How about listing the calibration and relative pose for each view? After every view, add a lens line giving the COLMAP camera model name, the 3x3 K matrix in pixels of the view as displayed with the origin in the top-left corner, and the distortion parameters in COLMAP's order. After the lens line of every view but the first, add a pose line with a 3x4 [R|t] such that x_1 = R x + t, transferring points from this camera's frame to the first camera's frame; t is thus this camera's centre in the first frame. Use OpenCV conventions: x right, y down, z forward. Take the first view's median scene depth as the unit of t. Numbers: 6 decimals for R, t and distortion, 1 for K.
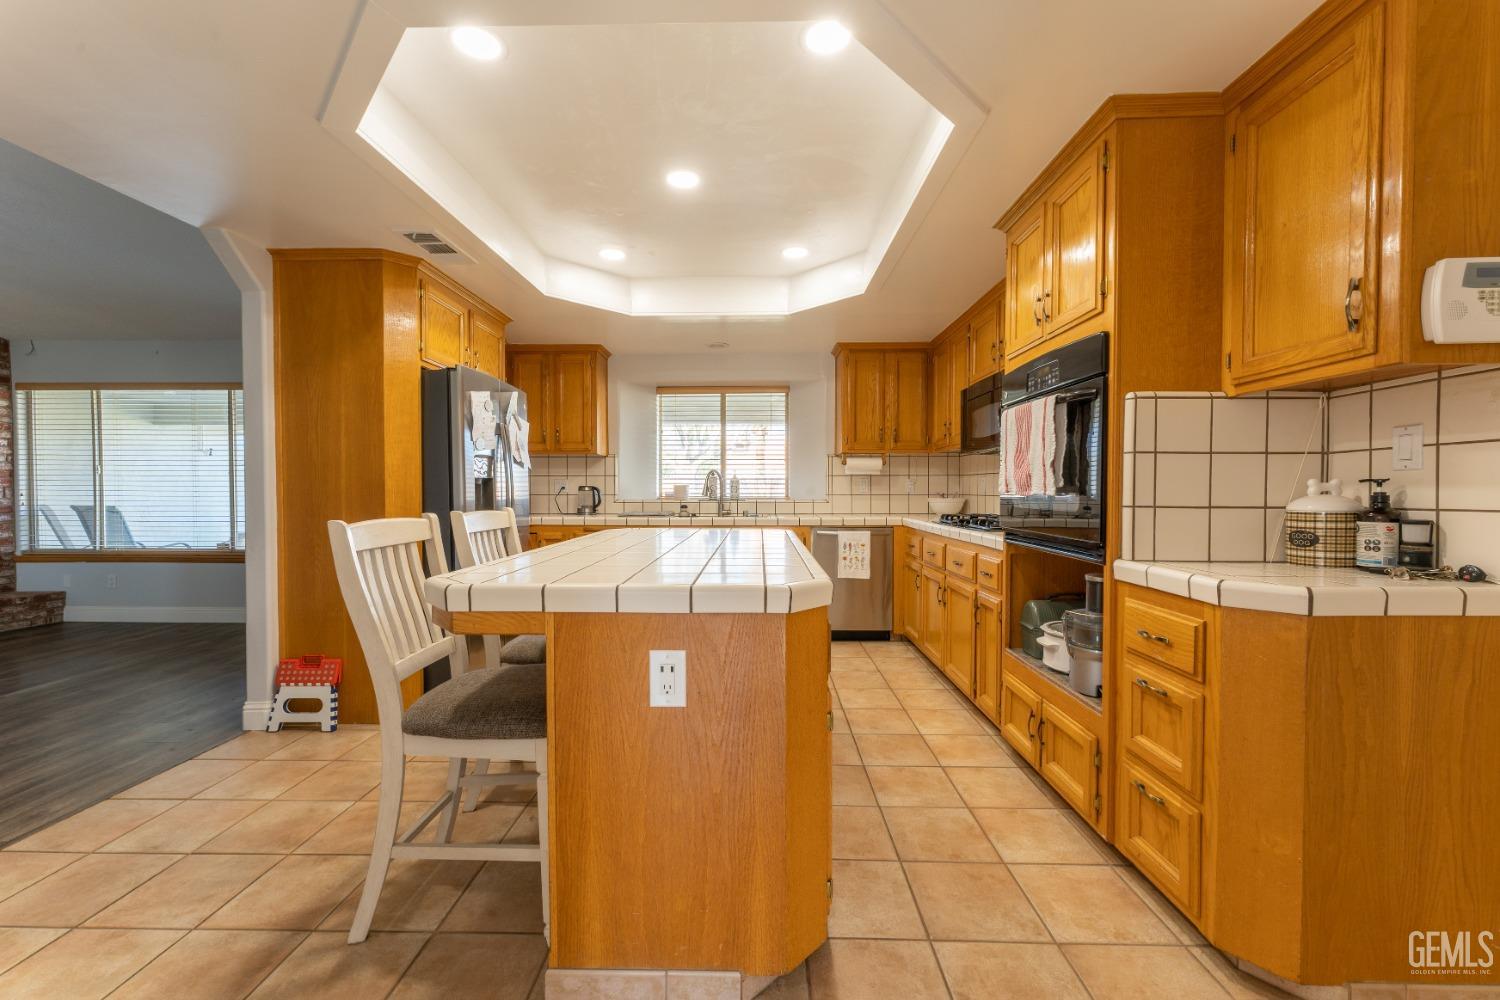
lens RADIAL K [[595.3, 0, 741.9], [0, 595.3, 499.4], [0, 0, 1]] dist [0.002250, 0.000158]
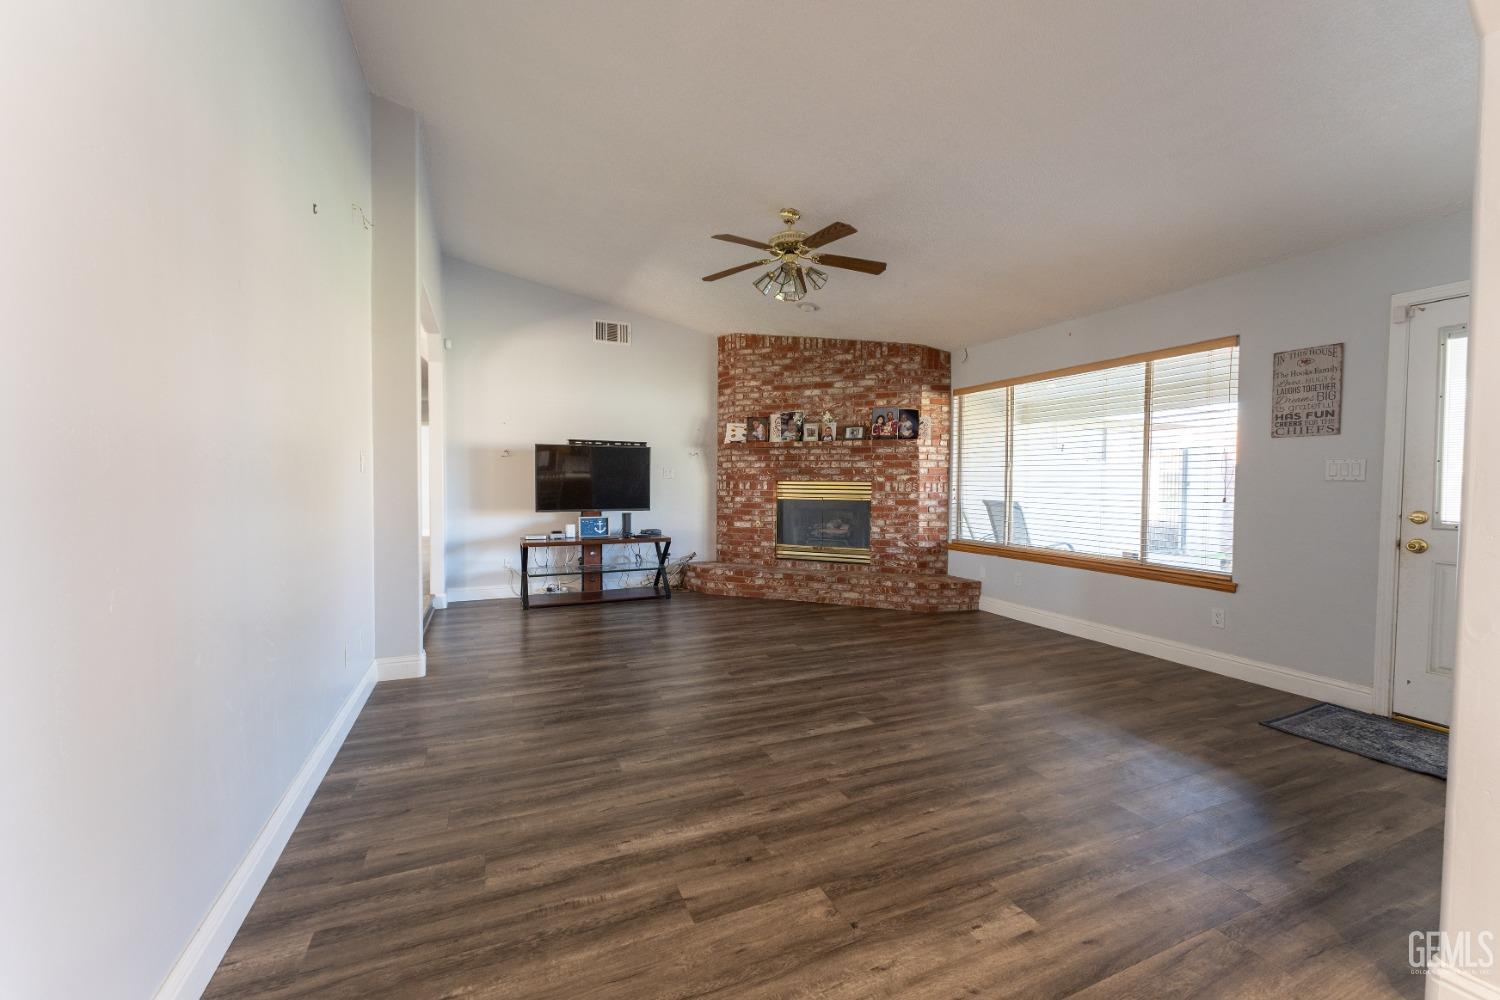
lens RADIAL K [[595.3, 0, 749.2], [0, 595.3, 499.9], [0, 0, 1]] dist [0.002250, 0.000158]
pose [[0.423161, 0.028033, -0.905621, -0.387630], [-0.020760, 0.999559, 0.021241, -0.004885], [0.905817, 0.009812, 0.423557, 0.196247]]
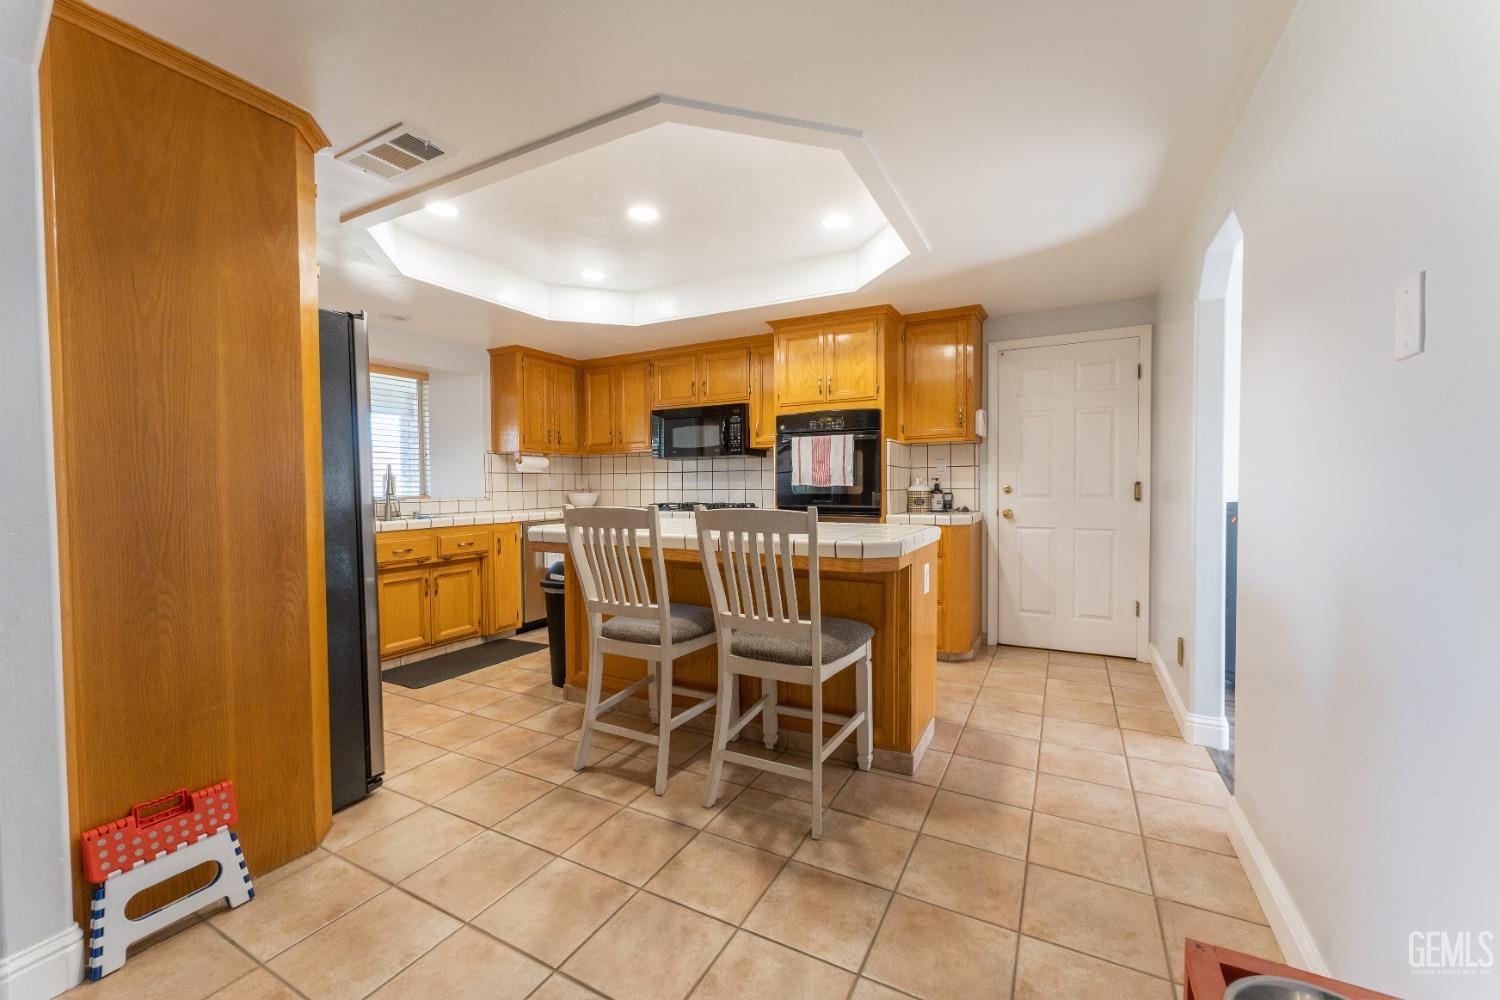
lens RADIAL K [[595.3, 0, 745.7], [0, 595.3, 501.4], [0, 0, 1]] dist [0.002250, 0.000158]
pose [[0.455322, -0.028642, 0.889866, -0.574898], [0.025008, 0.999499, 0.019374, -0.001035], [-0.889975, 0.013432, 0.455811, 0.172612]]
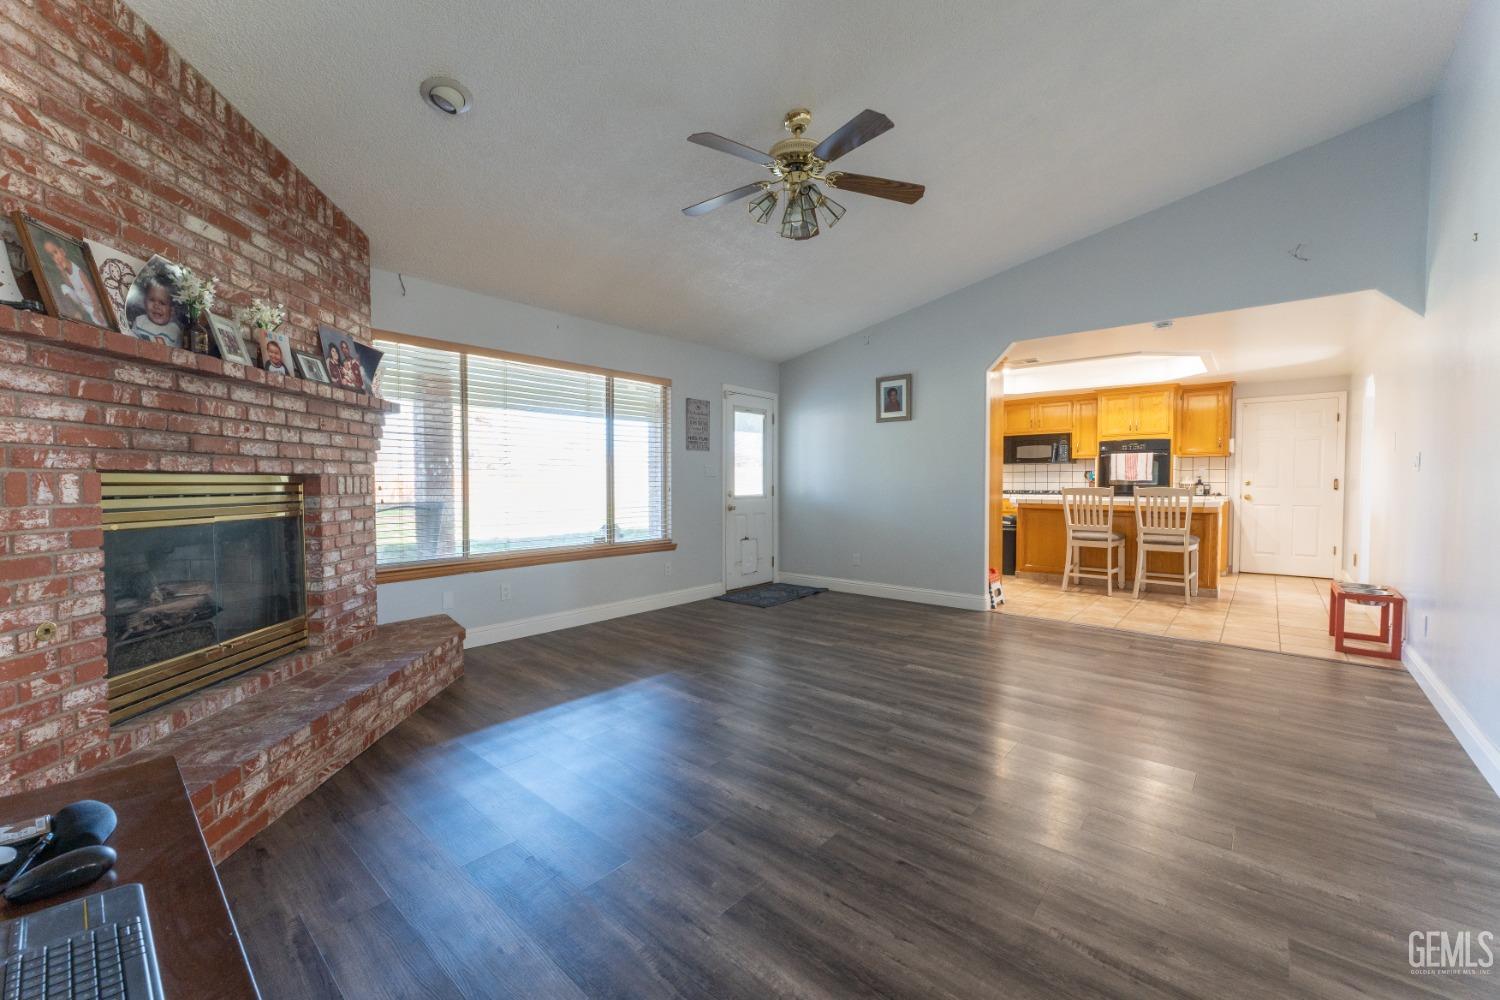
lens RADIAL K [[595.3, 0, 745.6], [0, 595.3, 497.5], [0, 0, 1]] dist [0.002250, 0.000158]
pose [[0.641100, -0.024564, 0.767064, -1.601593], [0.015070, 0.999698, 0.019419, -0.004460], [-0.767309, -0.000890, 0.641277, 0.235310]]
